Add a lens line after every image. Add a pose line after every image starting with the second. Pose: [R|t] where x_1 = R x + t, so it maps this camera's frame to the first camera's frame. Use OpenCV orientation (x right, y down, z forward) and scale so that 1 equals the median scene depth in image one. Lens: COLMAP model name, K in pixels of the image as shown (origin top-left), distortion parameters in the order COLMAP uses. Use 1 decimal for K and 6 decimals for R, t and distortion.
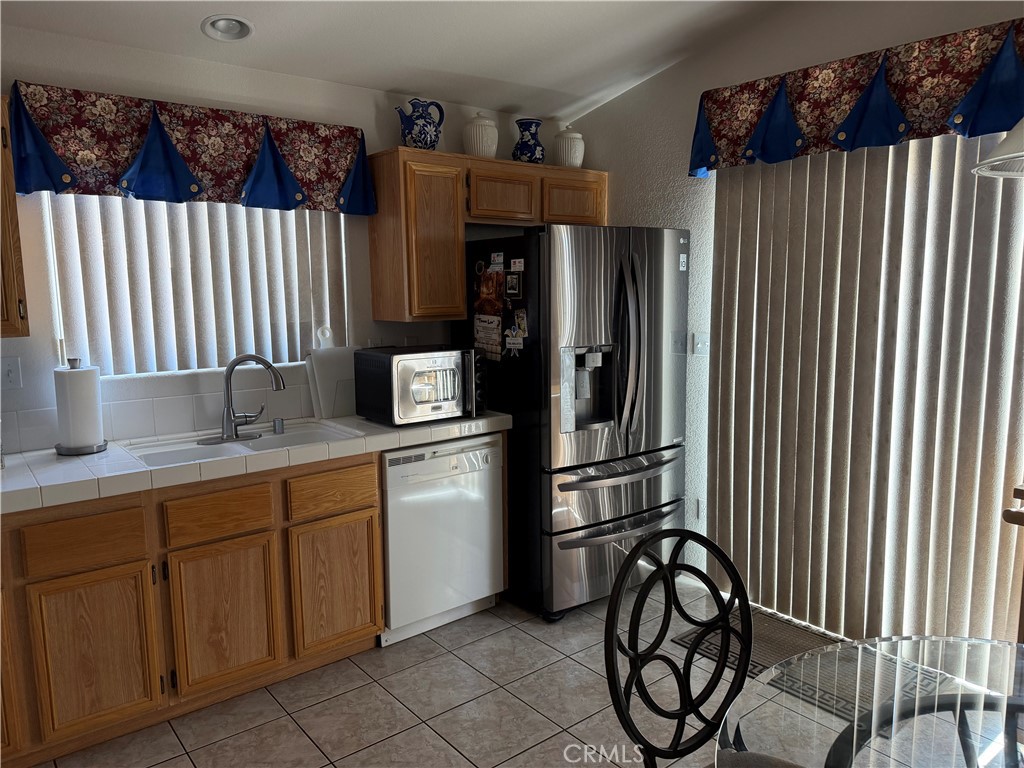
lens RADIAL K [[714.1, 0, 508.4], [0, 714.1, 377.6], [0, 0, 1]] dist [0.053534, -0.064177]
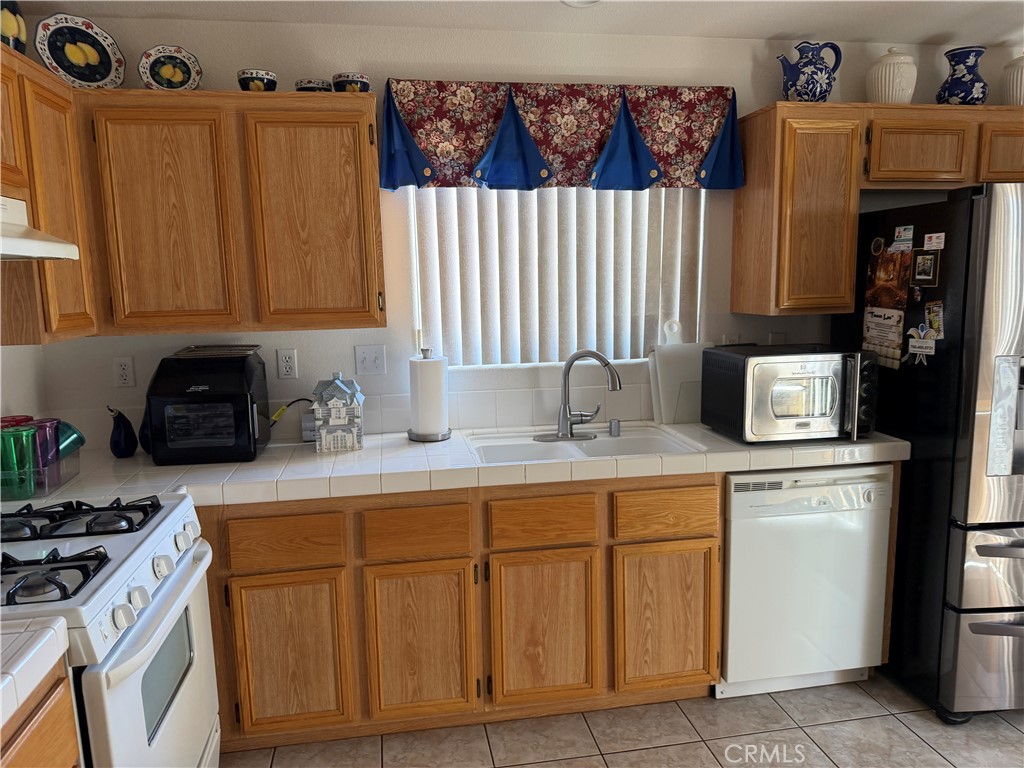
lens RADIAL K [[714.1, 0, 509.4], [0, 714.1, 386.2], [0, 0, 1]] dist [0.053534, -0.064177]
pose [[0.873173, 0.064770, -0.483087, -0.000838], [-0.050616, 0.997822, 0.042295, -0.018590], [0.484774, -0.012478, 0.874550, 0.139735]]
